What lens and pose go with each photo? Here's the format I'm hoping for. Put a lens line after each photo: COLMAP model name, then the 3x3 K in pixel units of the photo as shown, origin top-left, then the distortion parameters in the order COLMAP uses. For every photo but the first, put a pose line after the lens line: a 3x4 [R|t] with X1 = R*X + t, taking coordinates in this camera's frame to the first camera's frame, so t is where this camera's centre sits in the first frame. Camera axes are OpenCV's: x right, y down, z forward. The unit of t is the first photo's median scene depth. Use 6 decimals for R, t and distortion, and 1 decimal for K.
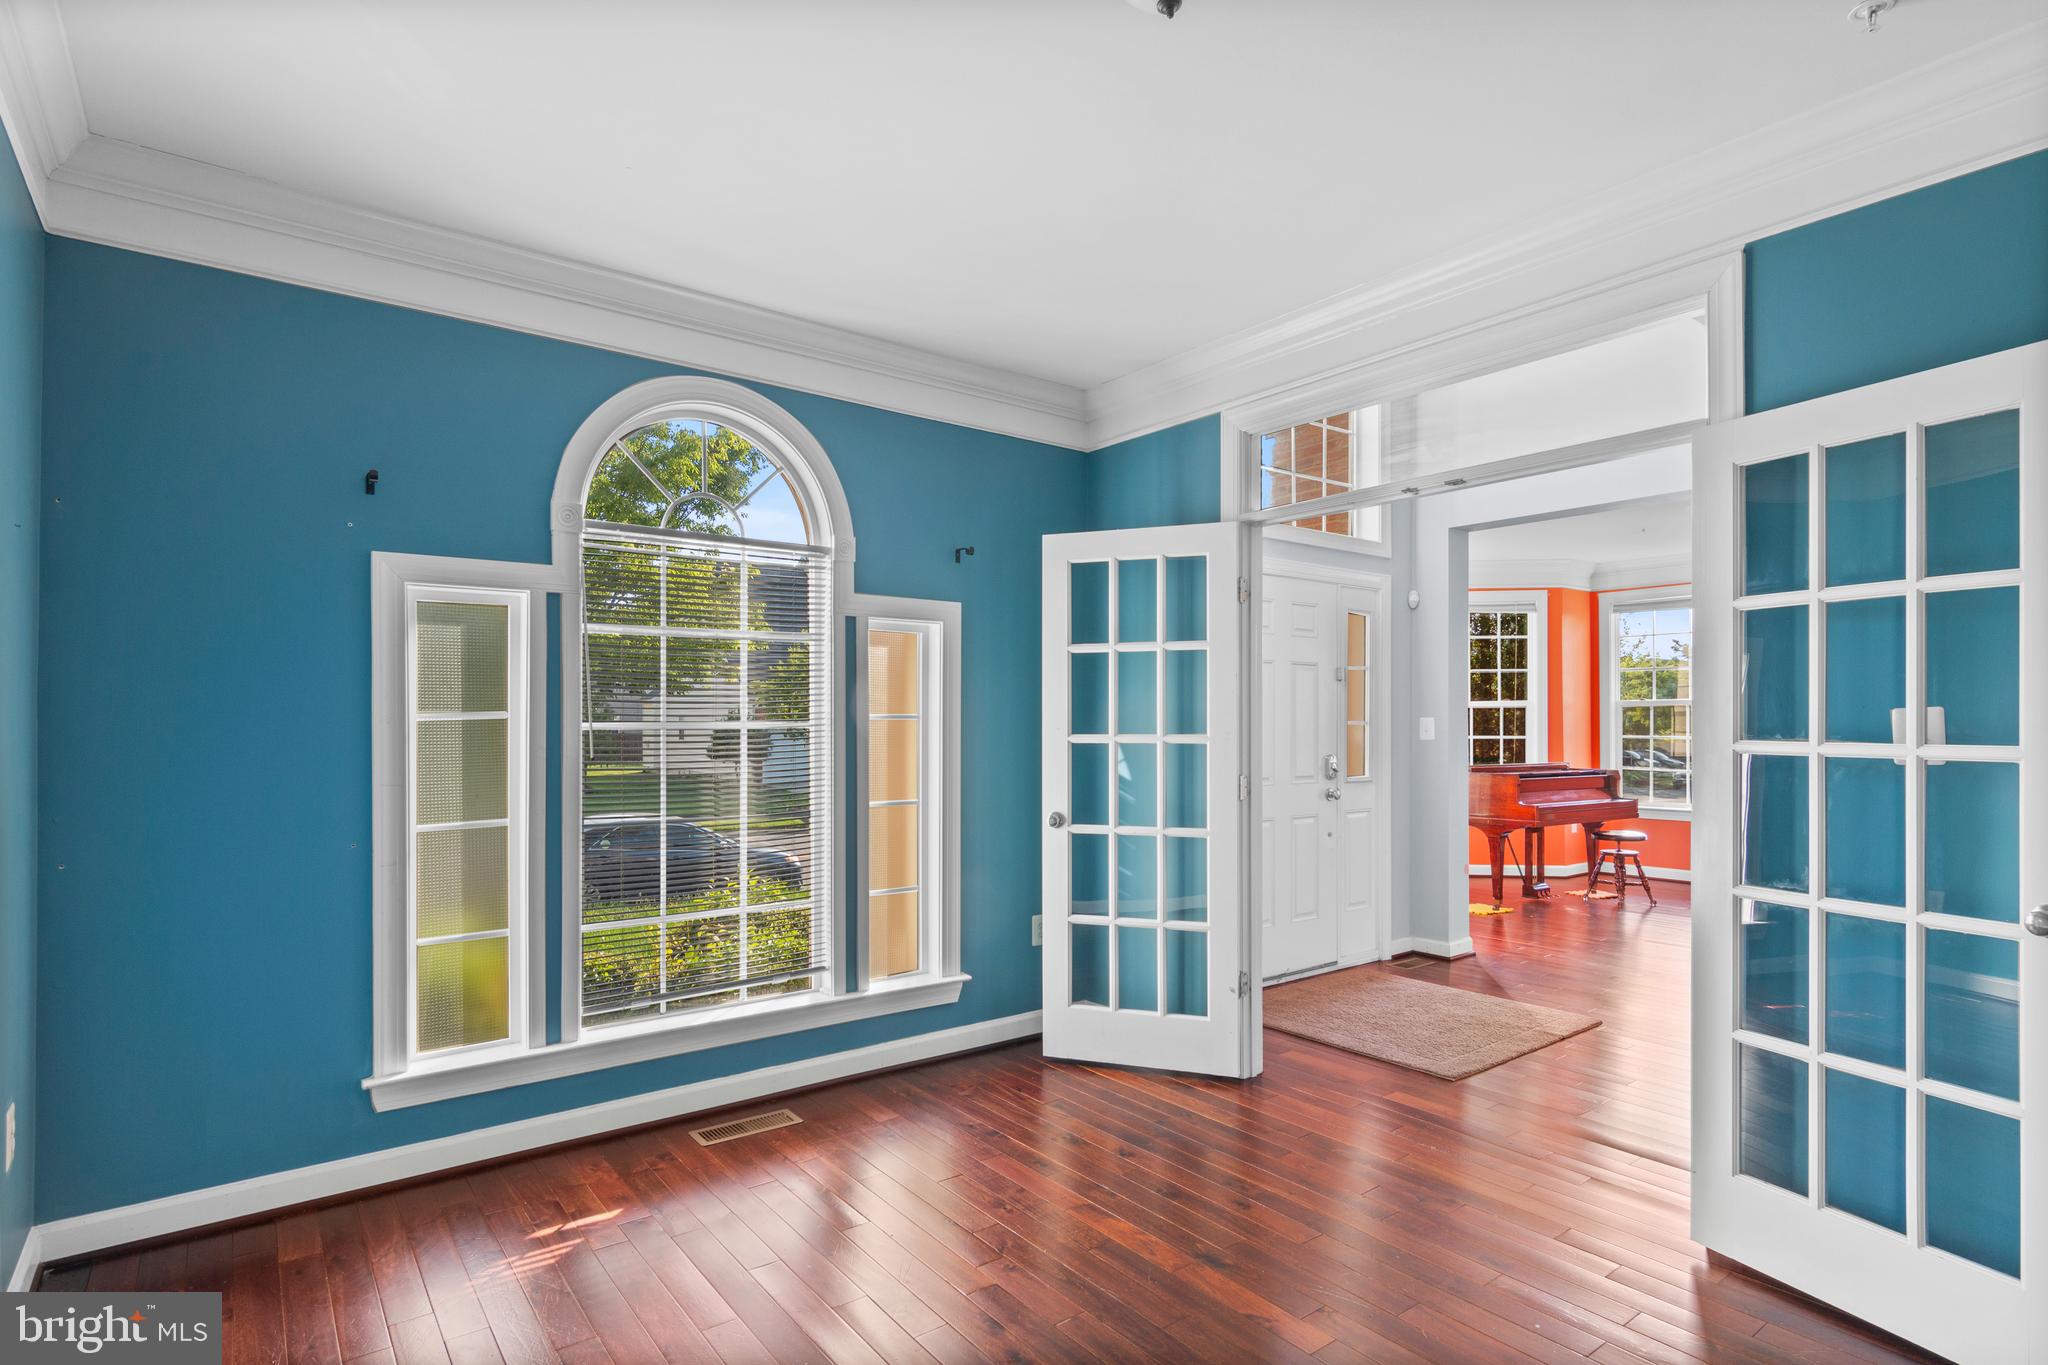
lens RADIAL K [[1036.3, 0, 1026.0], [0, 1036.3, 701.6], [0, 0, 1]] dist [-0.000142, -0.000088]
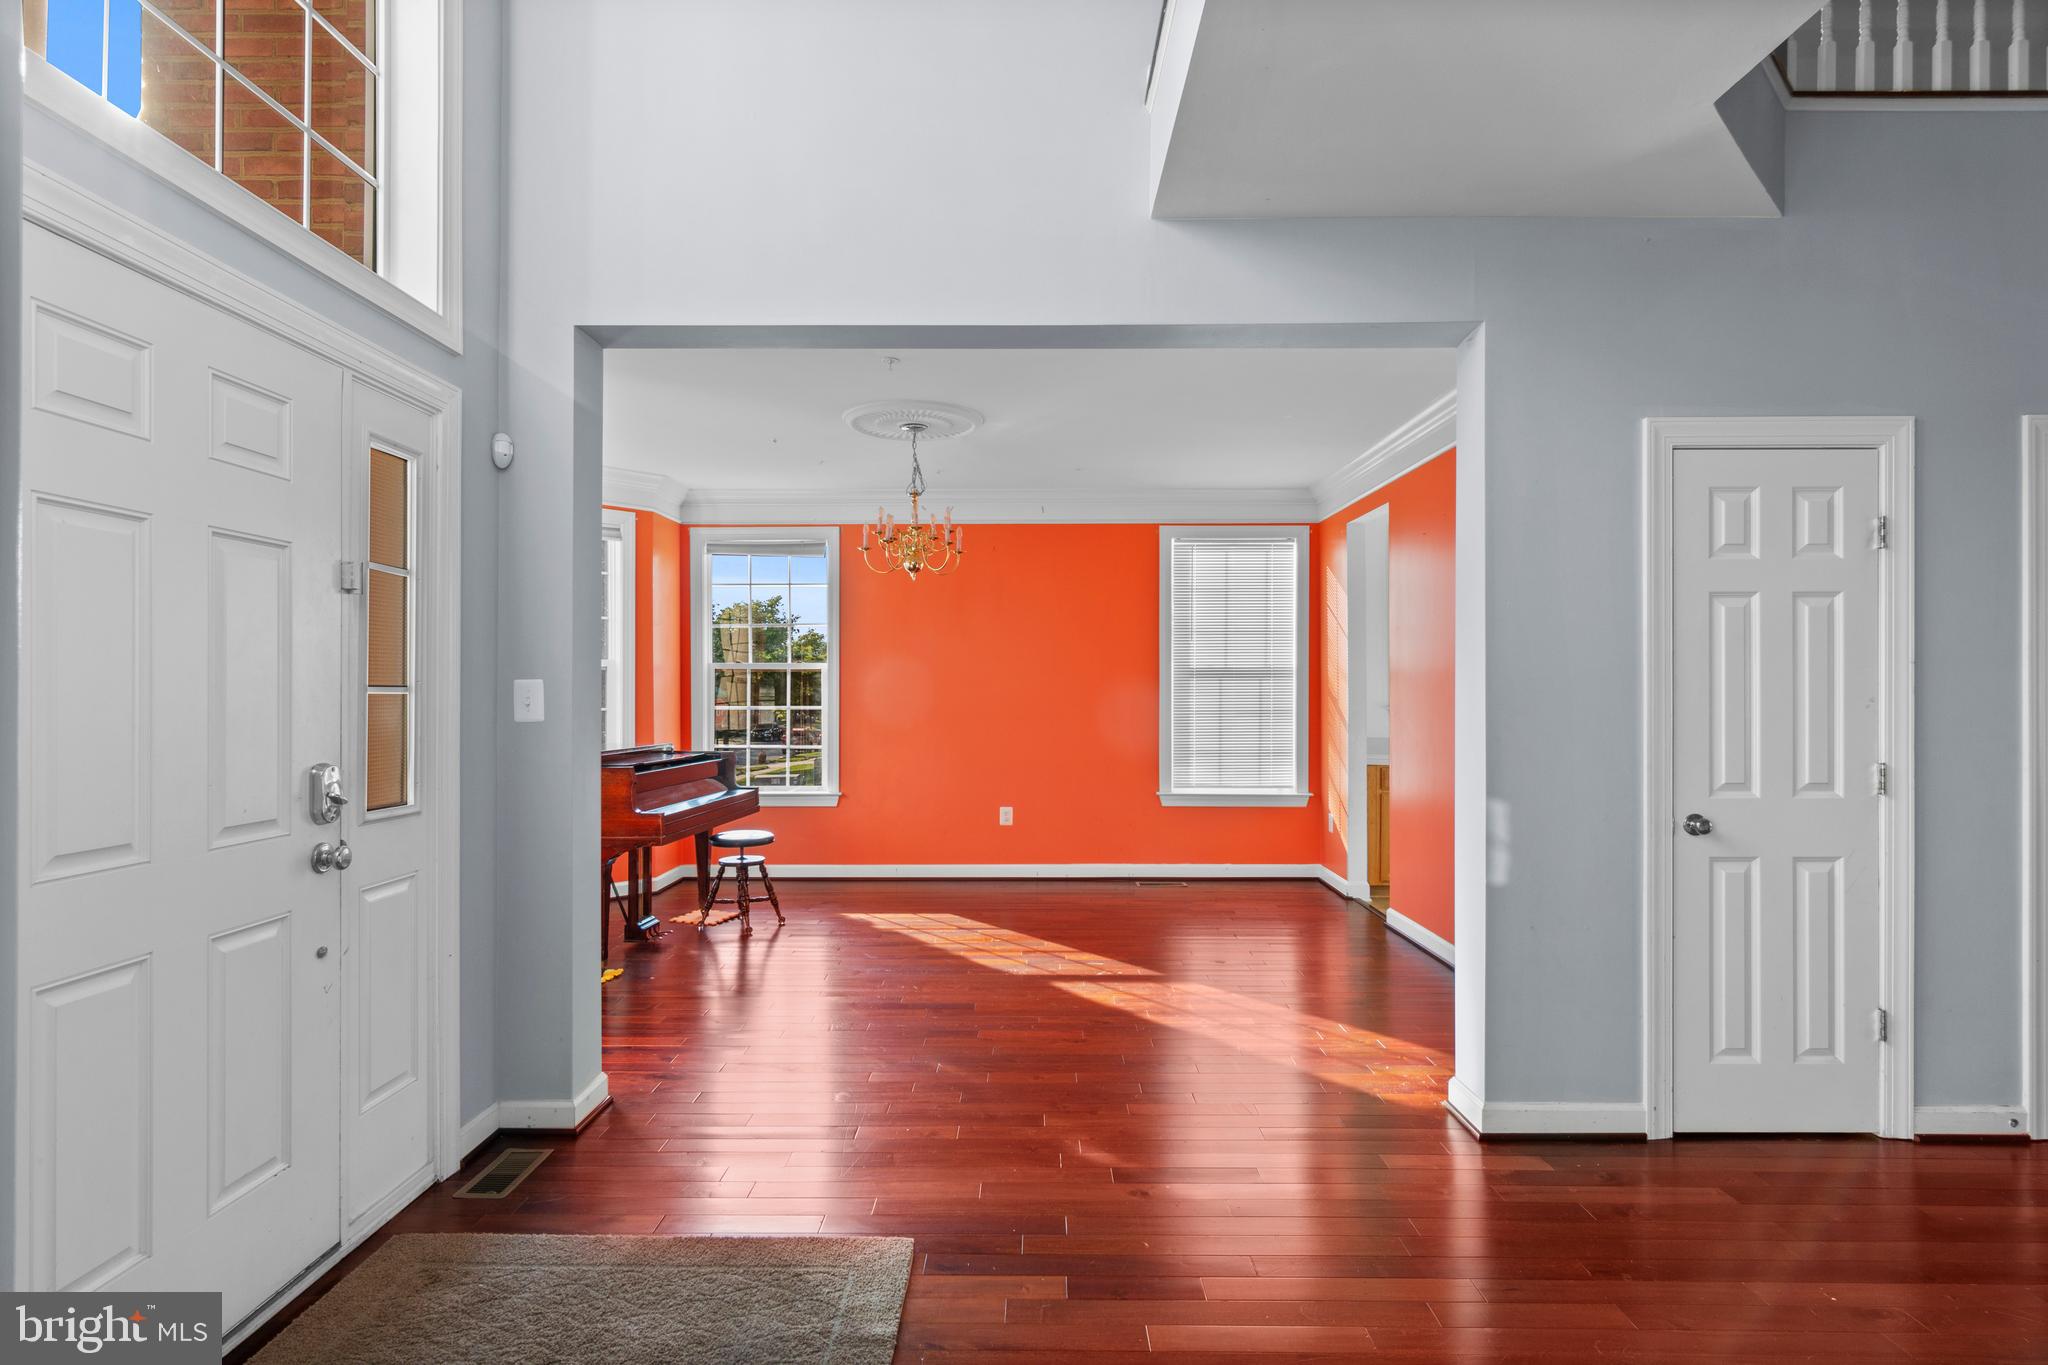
lens RADIAL K [[1036.3, 0, 1019.6], [0, 1036.3, 684.0], [0, 0, 1]] dist [-0.000142, -0.000088]
pose [[0.612844, -0.002175, 0.790201, 0.124252], [-0.005860, 0.999956, 0.007297, 0.012329], [-0.790182, -0.009103, 0.612805, 0.481673]]
